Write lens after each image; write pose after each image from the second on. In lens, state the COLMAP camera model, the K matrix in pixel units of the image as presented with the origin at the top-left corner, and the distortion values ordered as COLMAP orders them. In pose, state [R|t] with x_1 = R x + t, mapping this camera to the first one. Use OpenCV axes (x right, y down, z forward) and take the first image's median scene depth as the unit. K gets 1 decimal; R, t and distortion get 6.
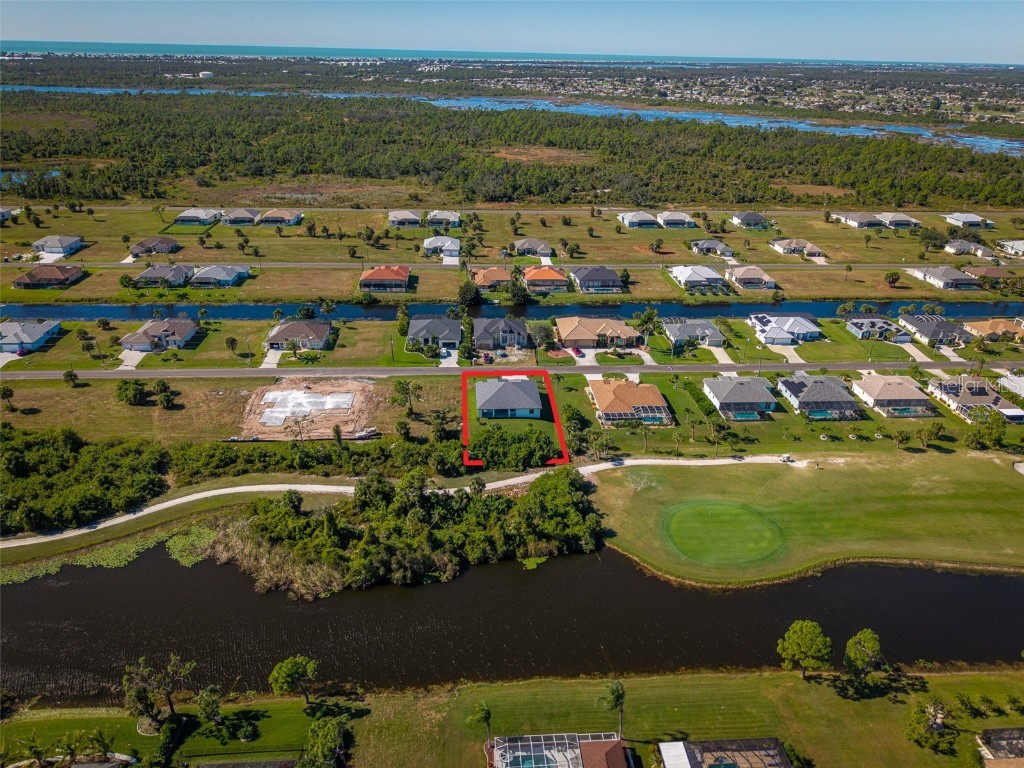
lens RADIAL K [[679.9, 0, 513.9], [0, 679.9, 388.5], [0, 0, 1]] dist [0.039347, -0.046981]
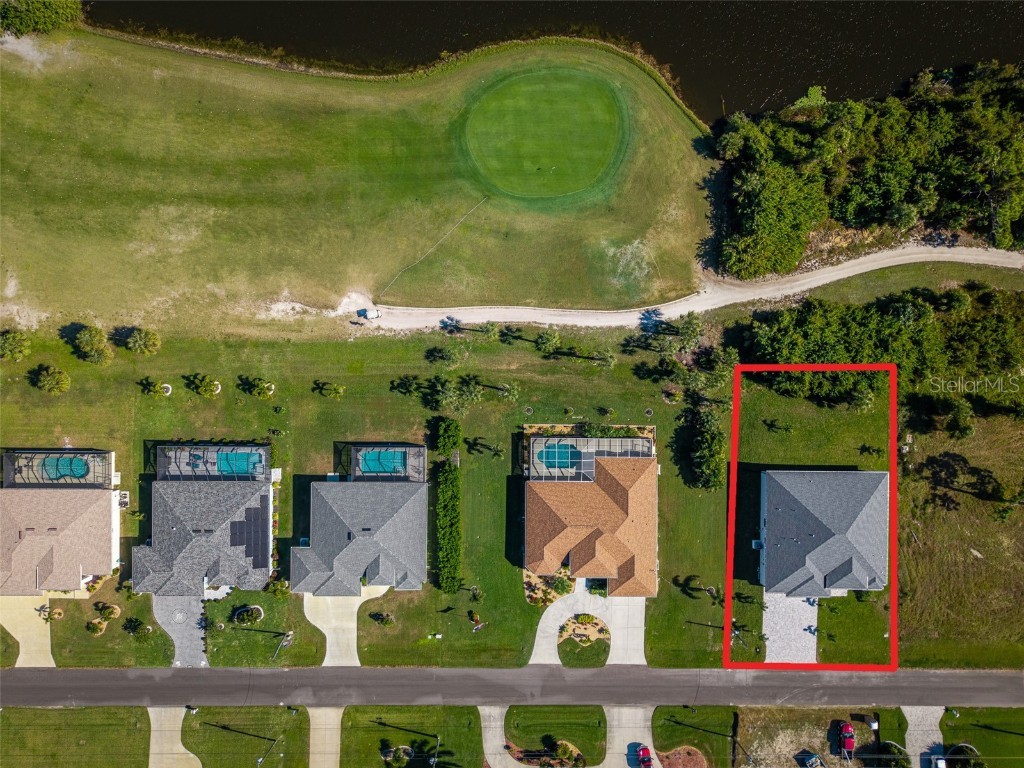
lens RADIAL K [[679.9, 0, 513.9], [0, 679.9, 388.5], [0, 0, 1]] dist [0.039347, -0.046981]
pose [[-0.996178, -0.079629, -0.035906, 0.344413], [0.004405, -0.456331, 0.889799, -0.548726], [-0.087239, 0.886240, 0.454937, 0.920979]]
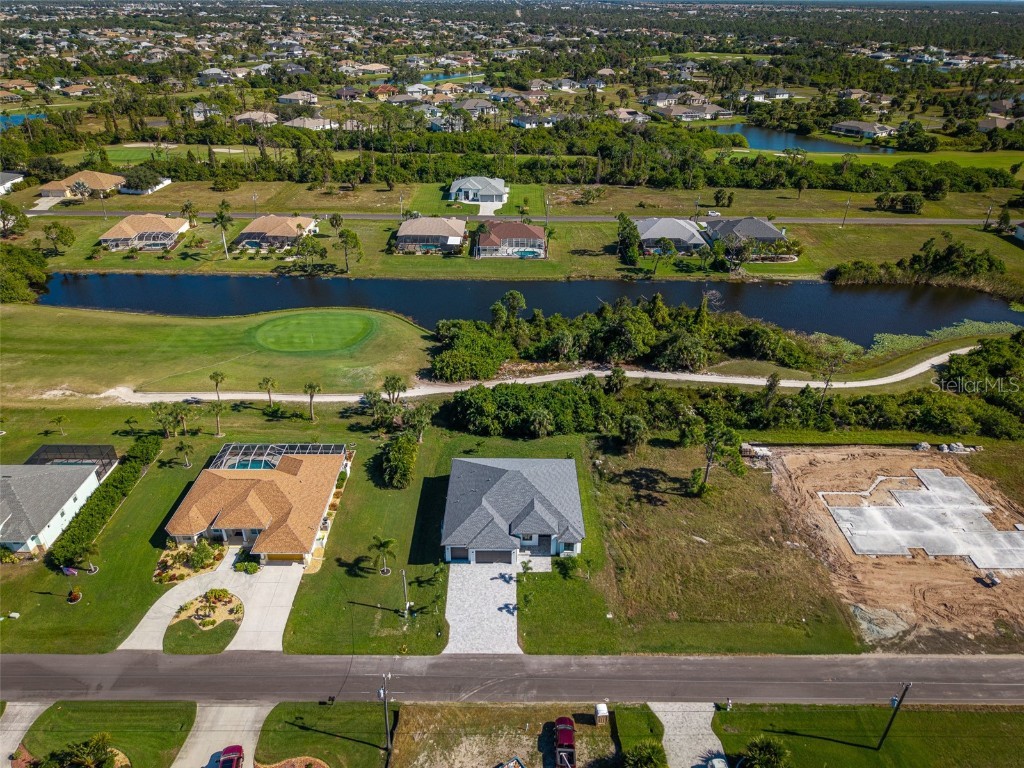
lens RADIAL K [[679.9, 0, 513.9], [0, 679.9, 388.5], [0, 0, 1]] dist [0.039347, -0.046981]
pose [[-0.997073, -0.062733, 0.043715, -0.033843], [0.001607, 0.554403, 0.832247, -0.579955], [-0.076445, 0.829881, -0.552679, 1.611198]]
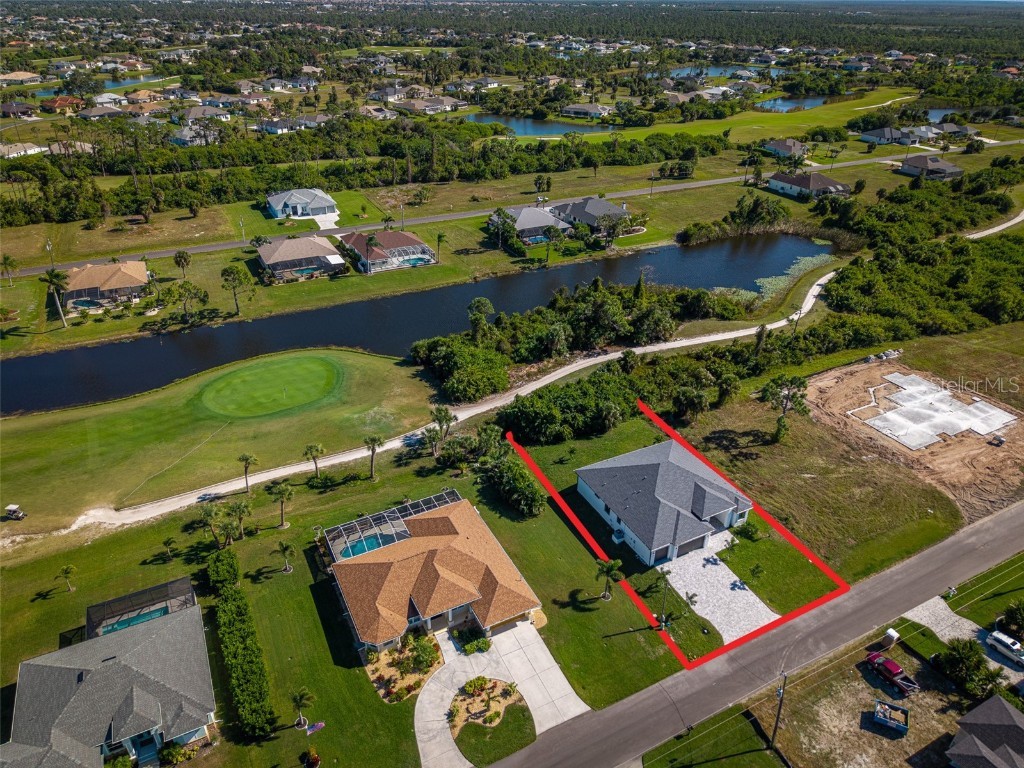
lens RADIAL K [[679.9, 0, 513.9], [0, 679.9, 388.5], [0, 0, 1]] dist [0.039347, -0.046981]
pose [[-0.918340, 0.170269, -0.357295, 0.337940], [-0.202897, 0.572566, 0.794355, -0.536534], [0.339829, 0.801983, -0.491264, 1.539065]]
